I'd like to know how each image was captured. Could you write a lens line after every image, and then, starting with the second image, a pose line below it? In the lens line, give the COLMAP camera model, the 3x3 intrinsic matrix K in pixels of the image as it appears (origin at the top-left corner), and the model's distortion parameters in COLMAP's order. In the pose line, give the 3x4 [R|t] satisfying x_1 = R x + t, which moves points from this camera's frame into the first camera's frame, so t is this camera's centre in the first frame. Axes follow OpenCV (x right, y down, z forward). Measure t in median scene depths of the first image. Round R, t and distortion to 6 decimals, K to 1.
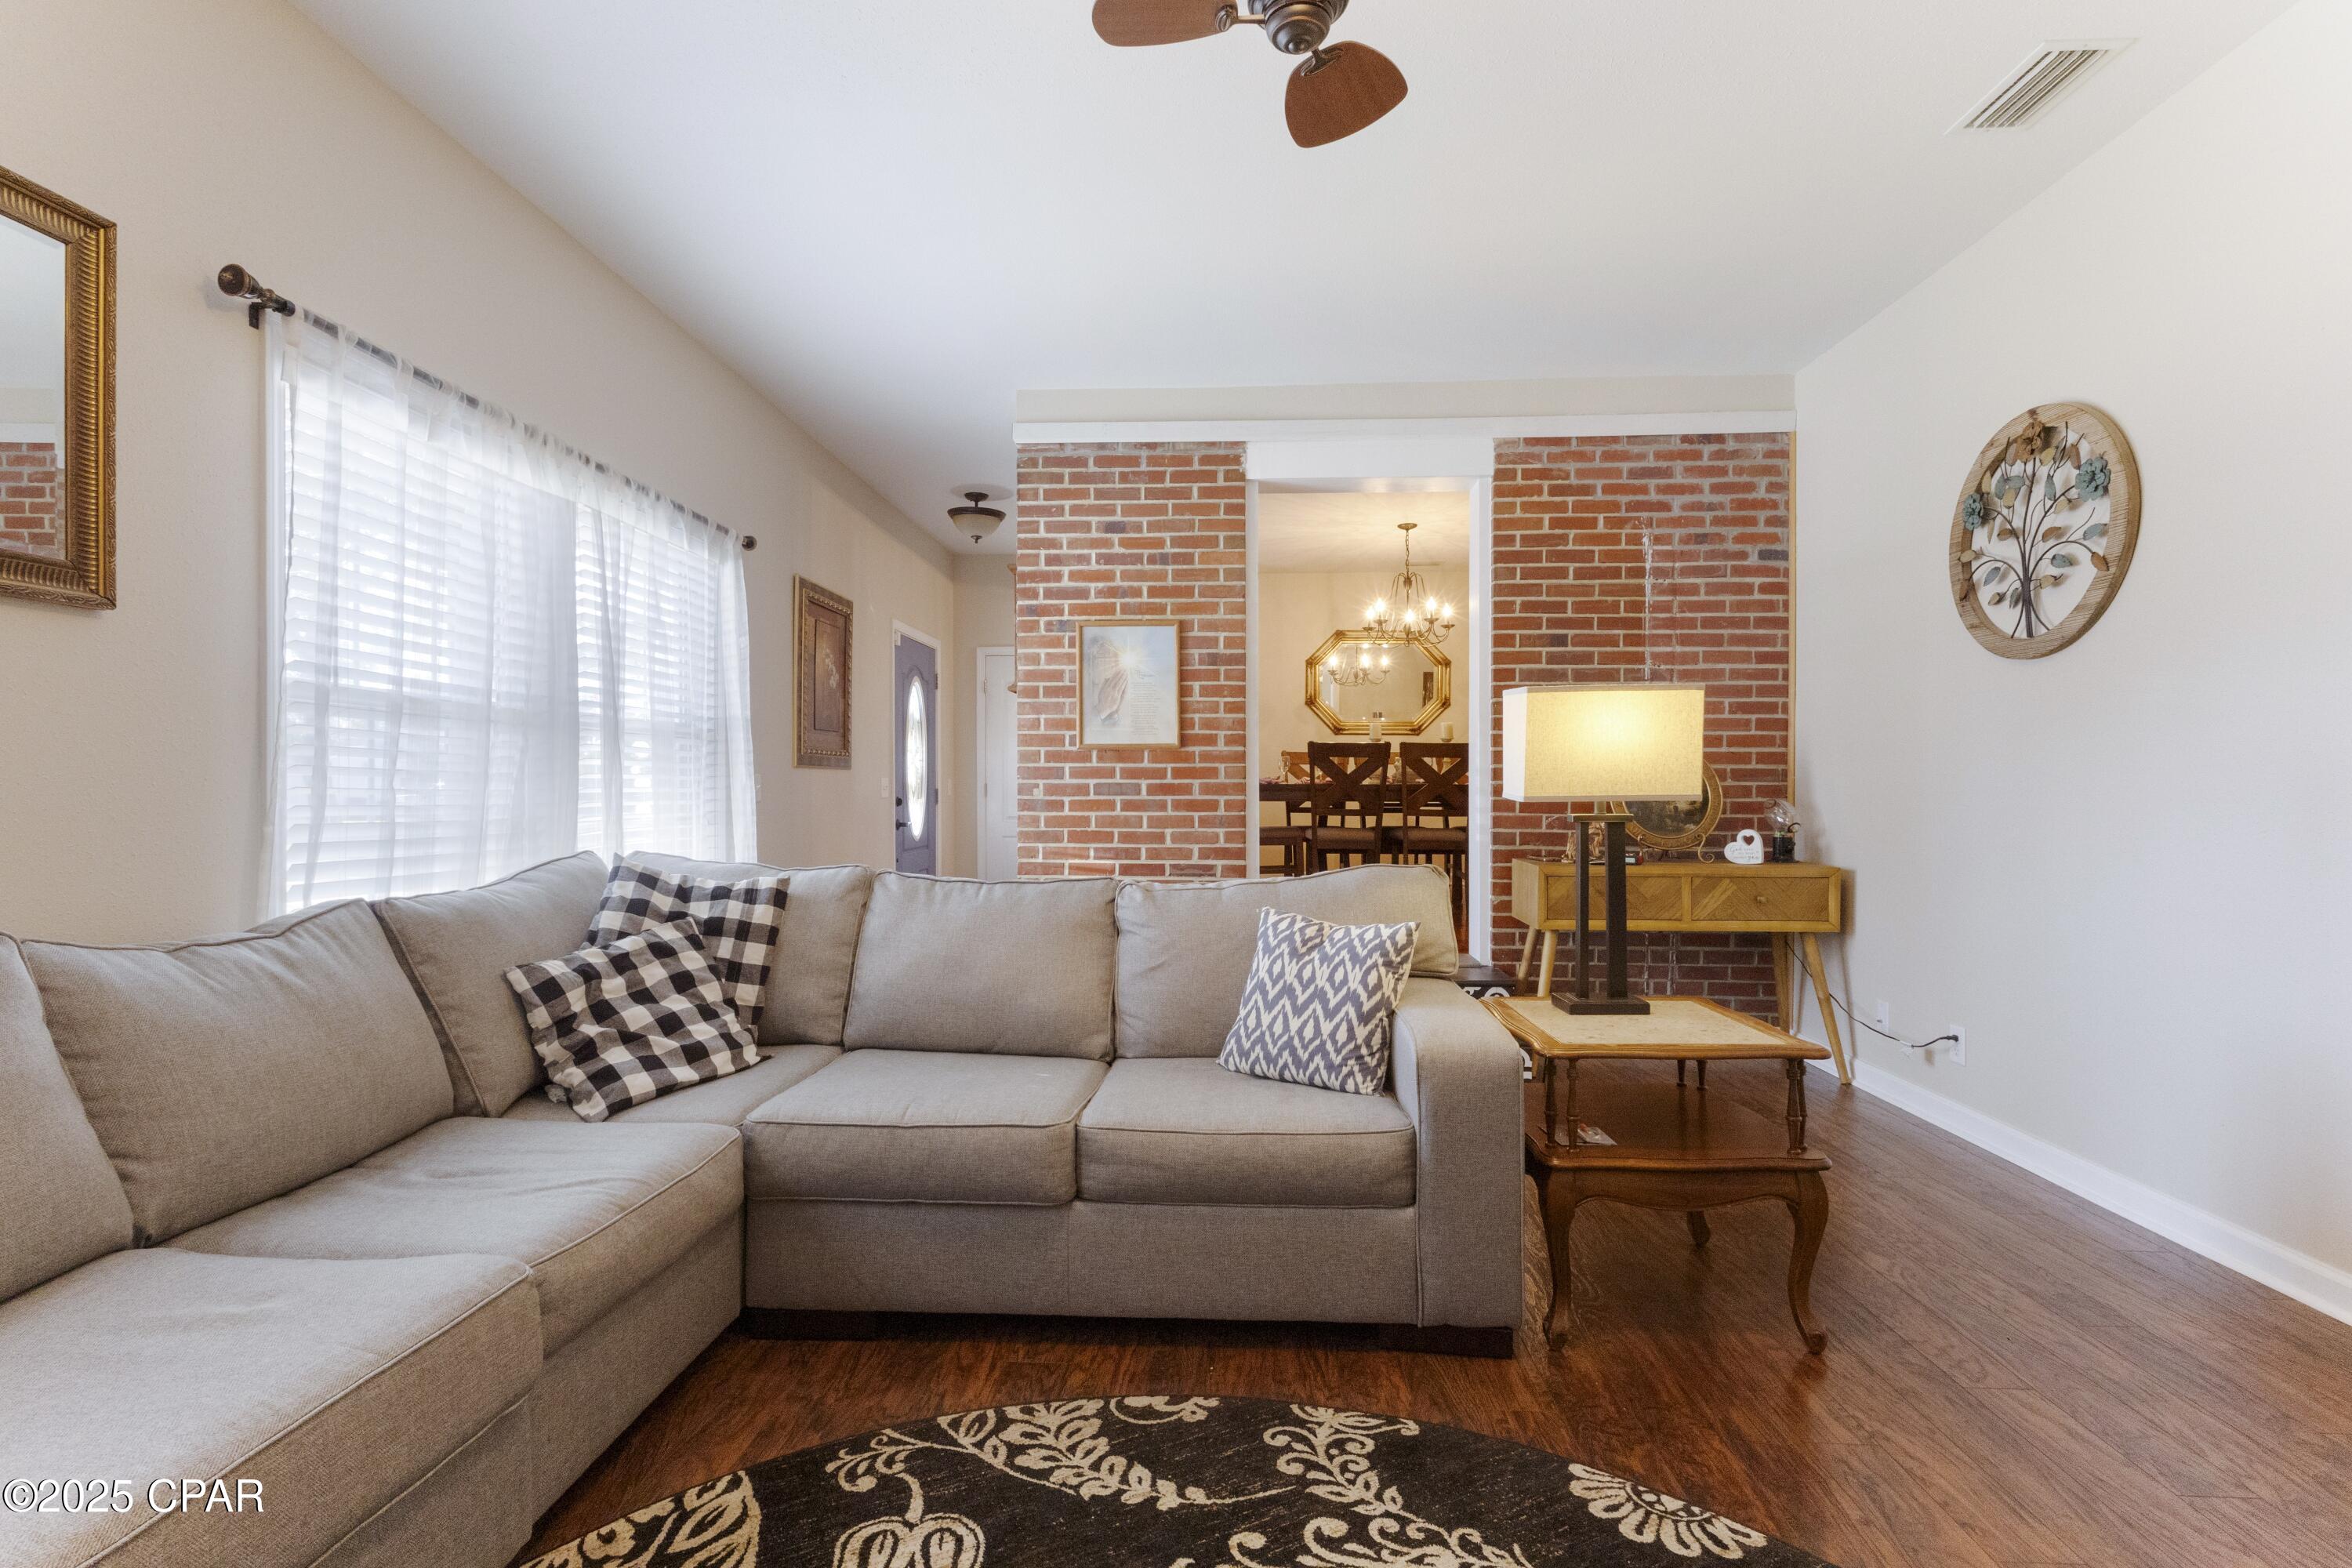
lens RADIAL K [[1099.5, 0, 1165.1], [0, 1099.5, 785.4], [0, 0, 1]] dist [-0.002398, 0.003786]
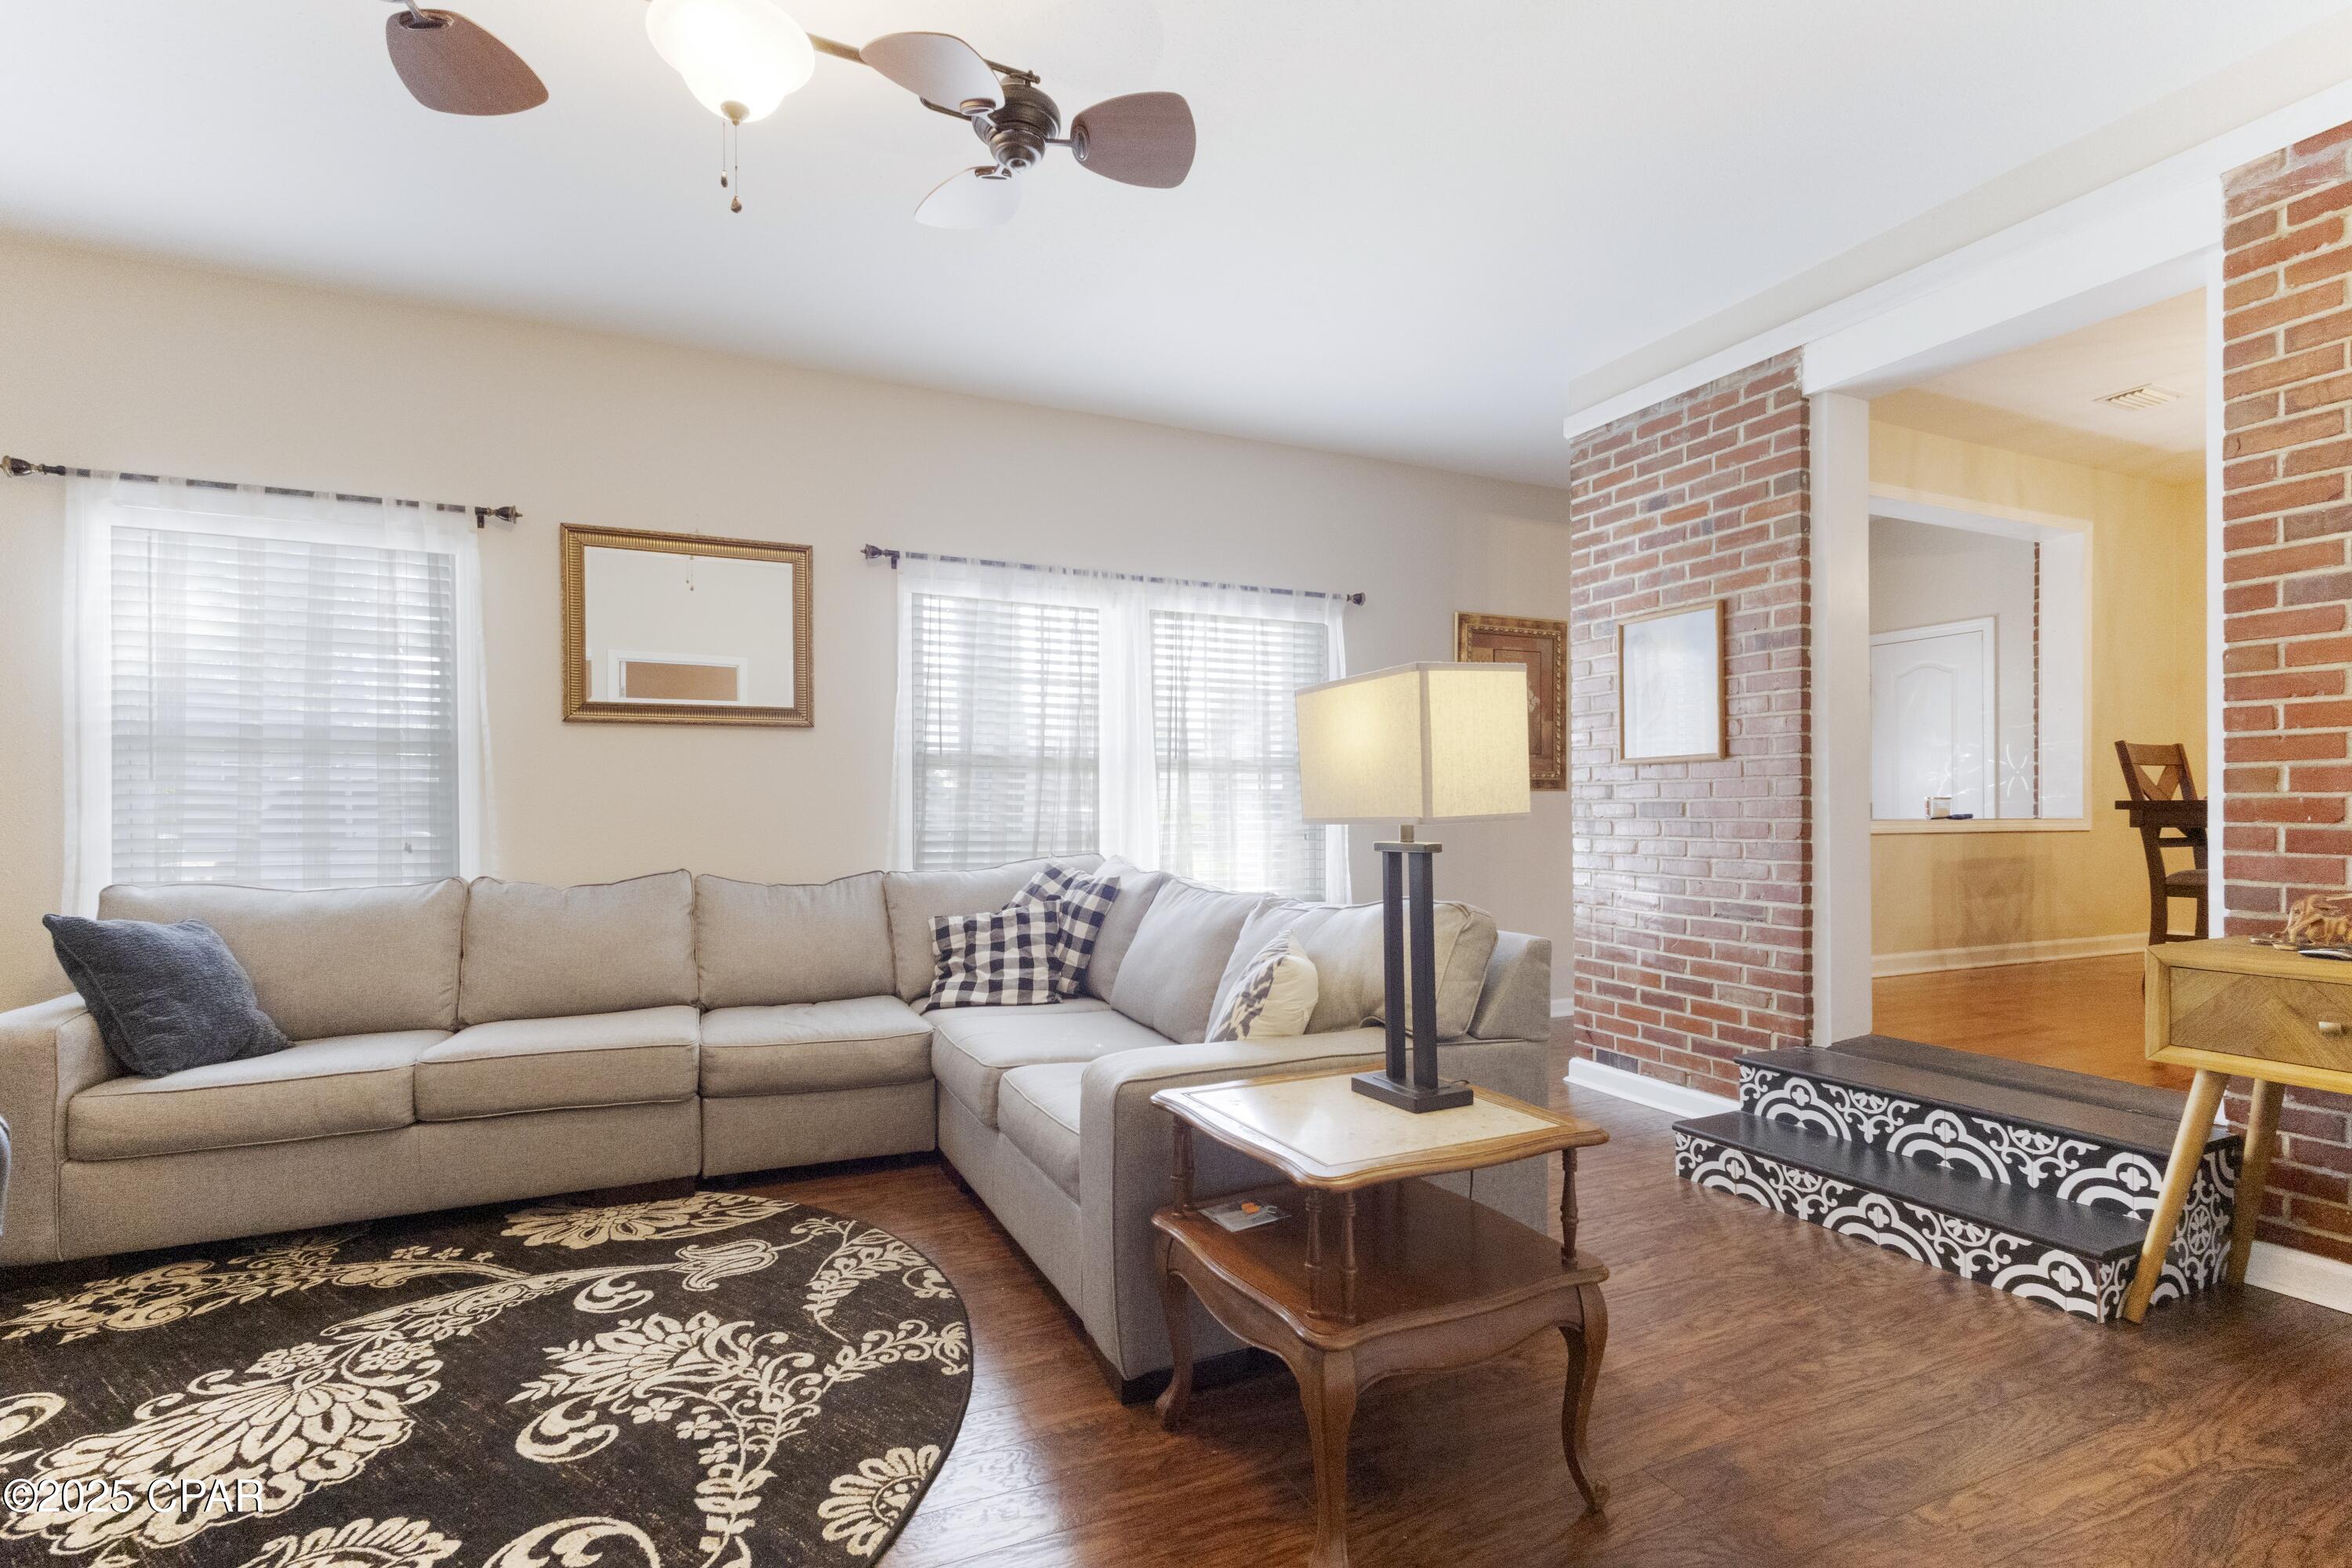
lens RADIAL K [[1099.5, 0, 1150.2], [0, 1099.5, 801.5], [0, 0, 1]] dist [-0.002398, 0.003786]
pose [[0.459763, -0.010473, -0.887980, 0.719063], [0.002835, 0.999943, -0.010326, 0.005378], [0.888037, 0.002230, 0.459766, 0.355417]]
